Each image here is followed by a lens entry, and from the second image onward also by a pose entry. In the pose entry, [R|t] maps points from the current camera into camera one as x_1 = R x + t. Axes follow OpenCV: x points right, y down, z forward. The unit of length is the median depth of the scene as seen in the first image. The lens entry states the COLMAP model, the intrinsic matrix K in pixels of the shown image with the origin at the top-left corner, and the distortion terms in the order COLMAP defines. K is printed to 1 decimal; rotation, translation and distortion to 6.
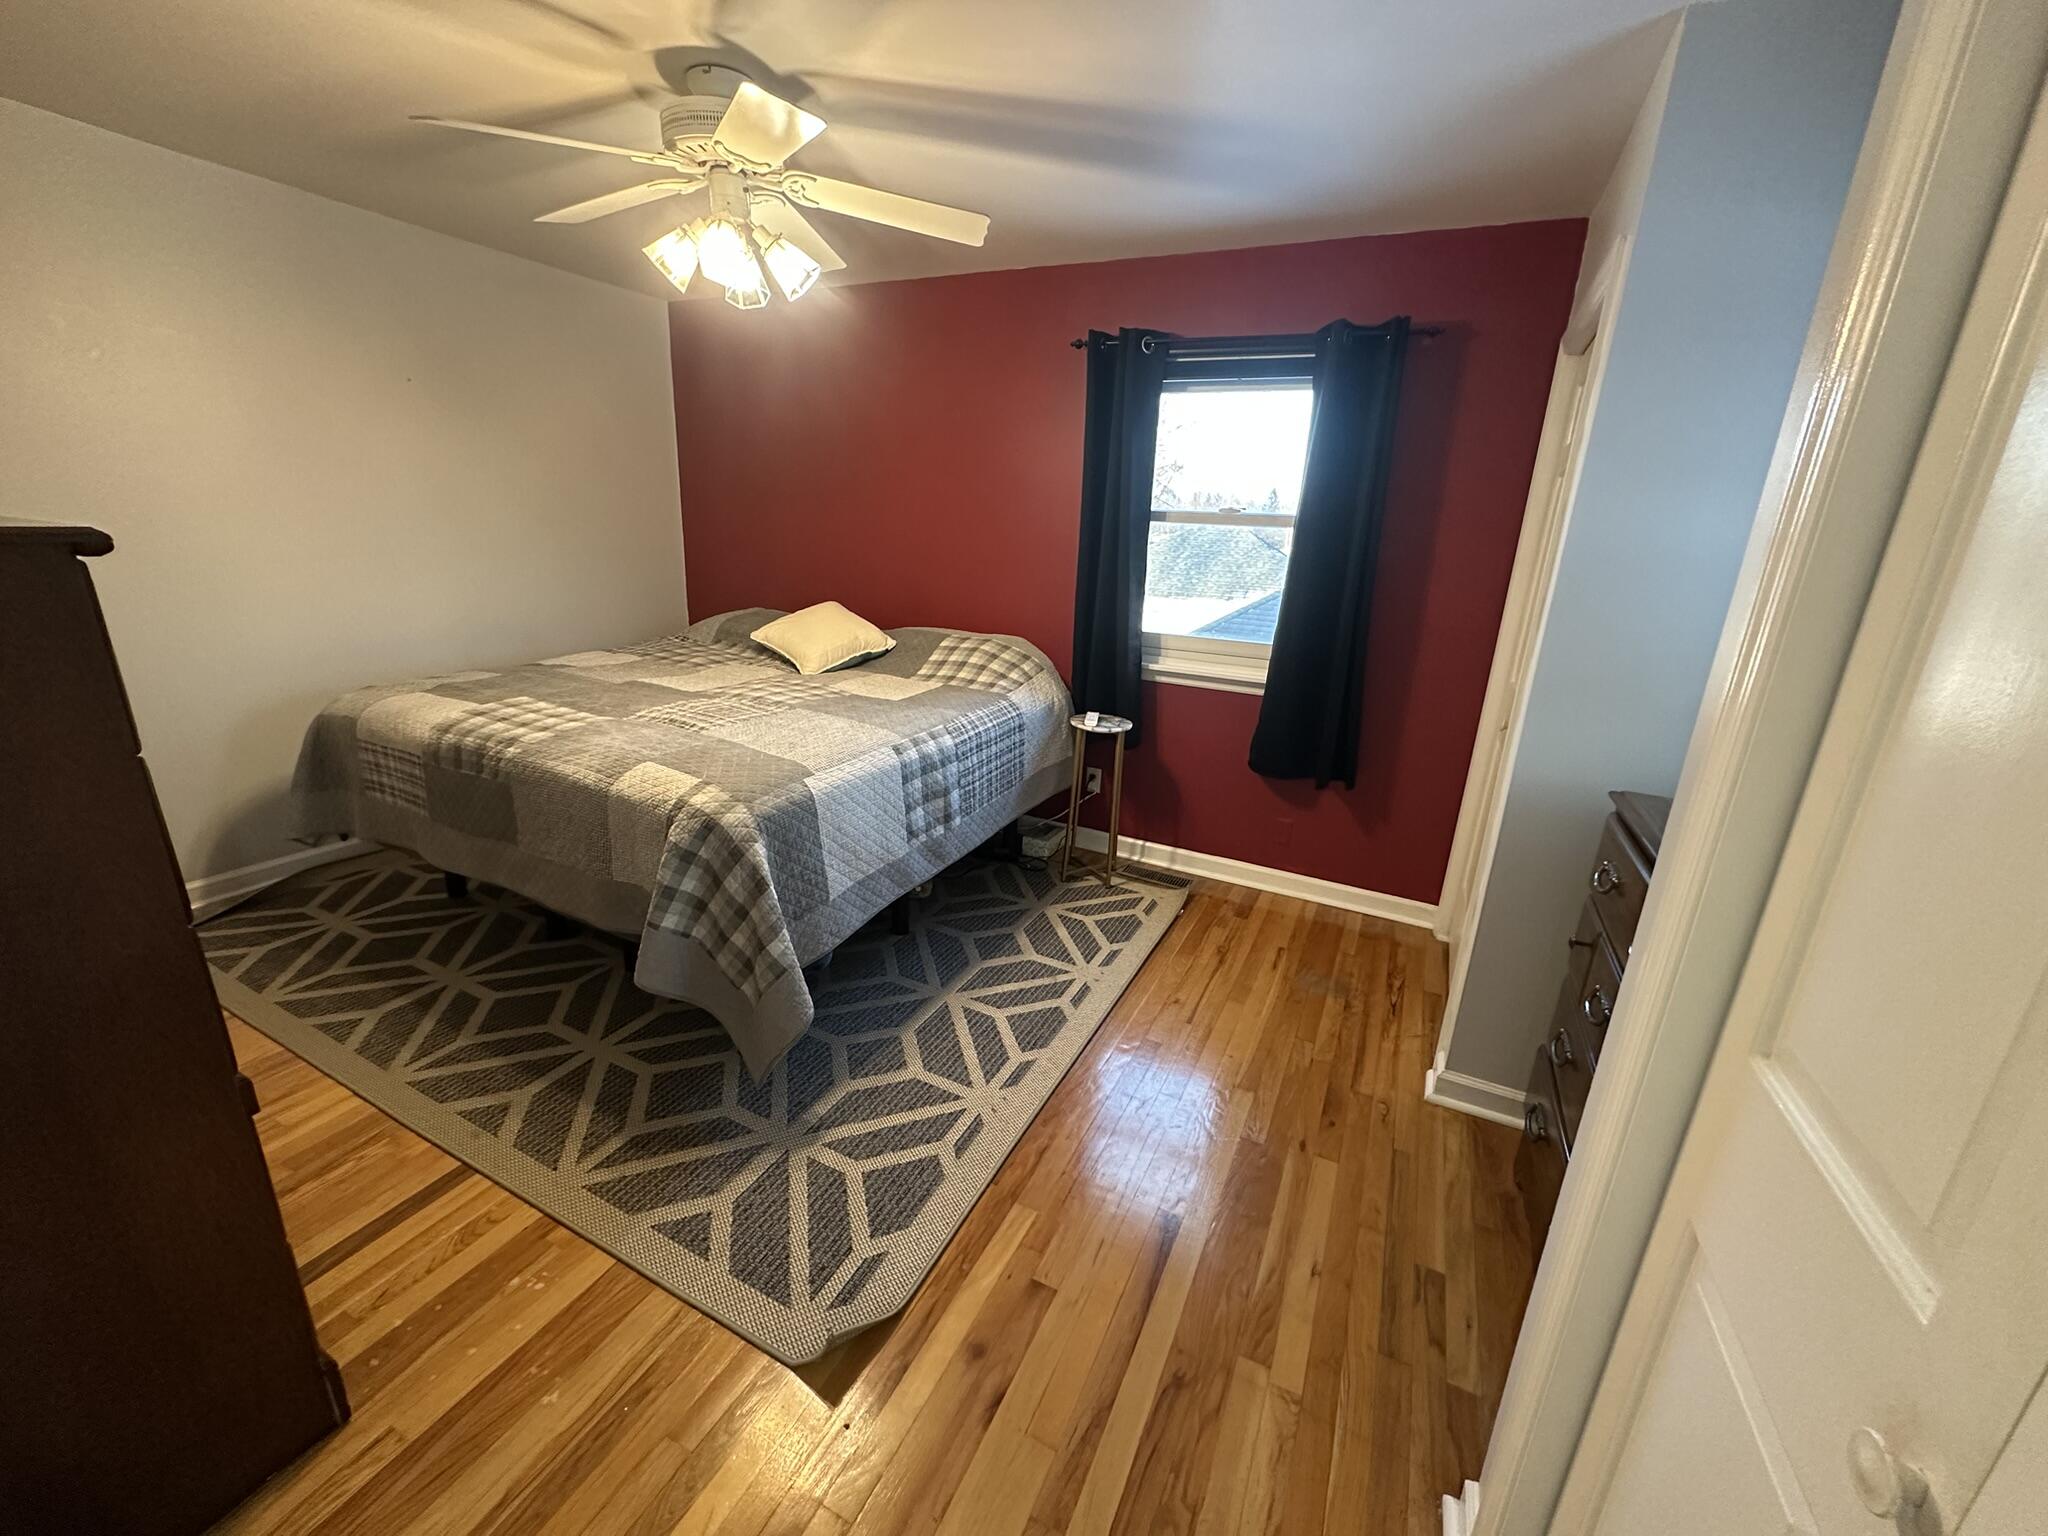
lens RADIAL K [[812.5, 0, 1027.6], [0, 812.5, 766.6], [0, 0, 1]] dist [0.006469, -0.000019]
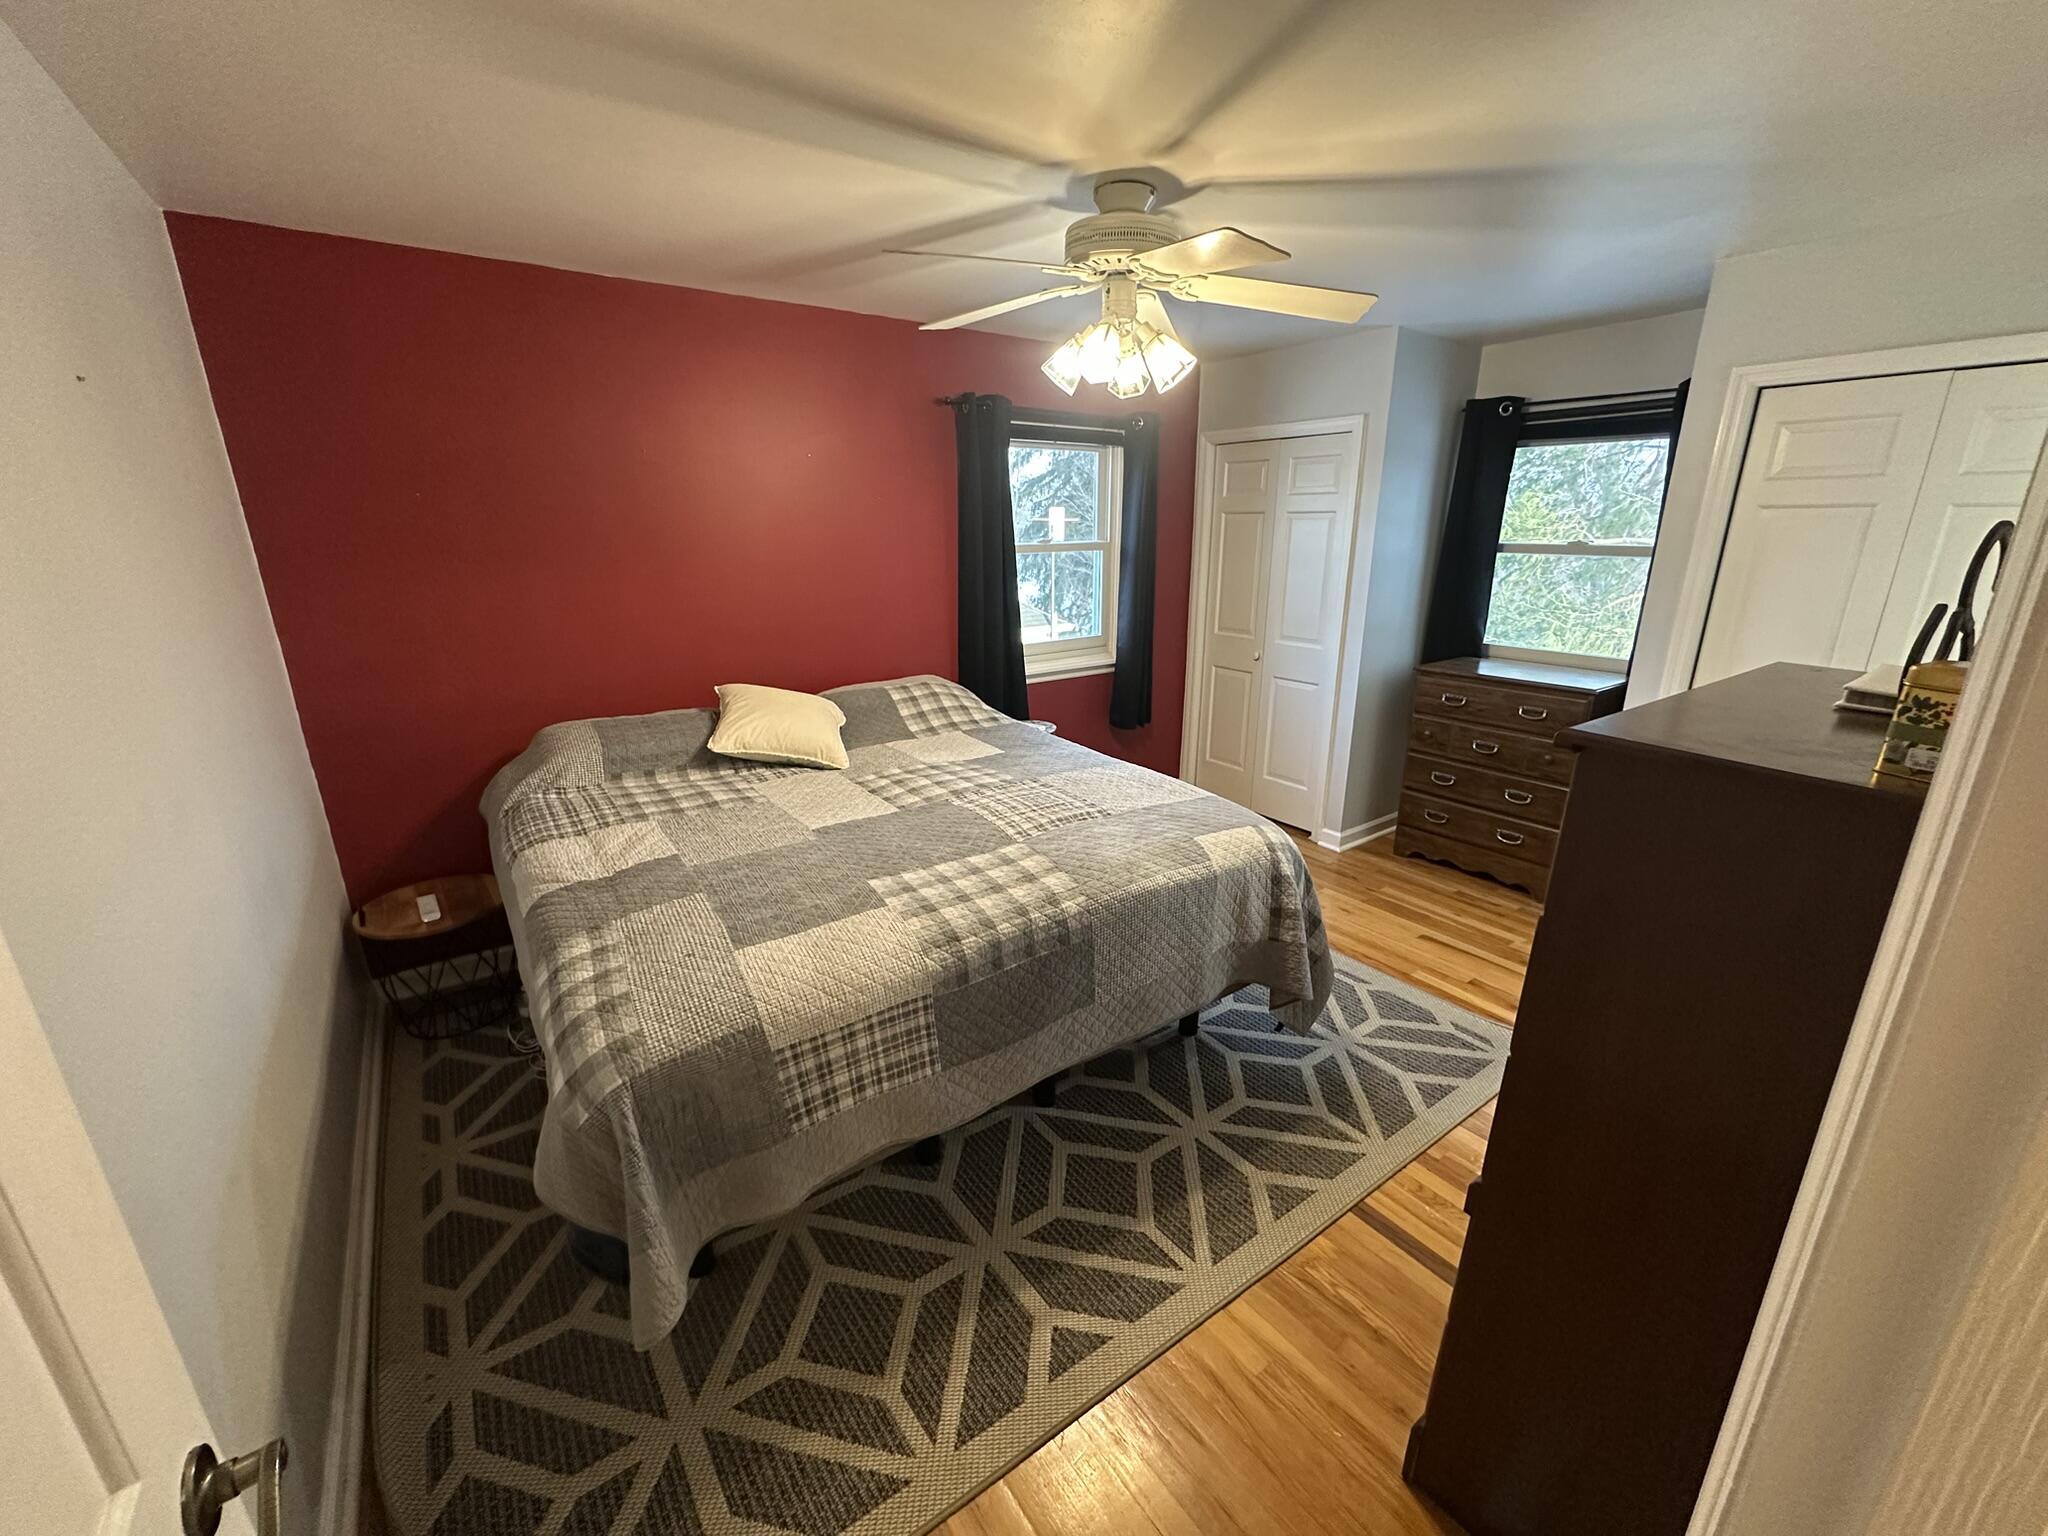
lens RADIAL K [[812.5, 0, 1021.8], [0, 812.5, 766.4], [0, 0, 1]] dist [0.006469, -0.000019]
pose [[0.471097, -0.305567, 0.827464, -1.424308], [0.278276, 0.941661, 0.189308, -0.356161], [-0.837036, 0.141081, 0.528646, 0.619721]]
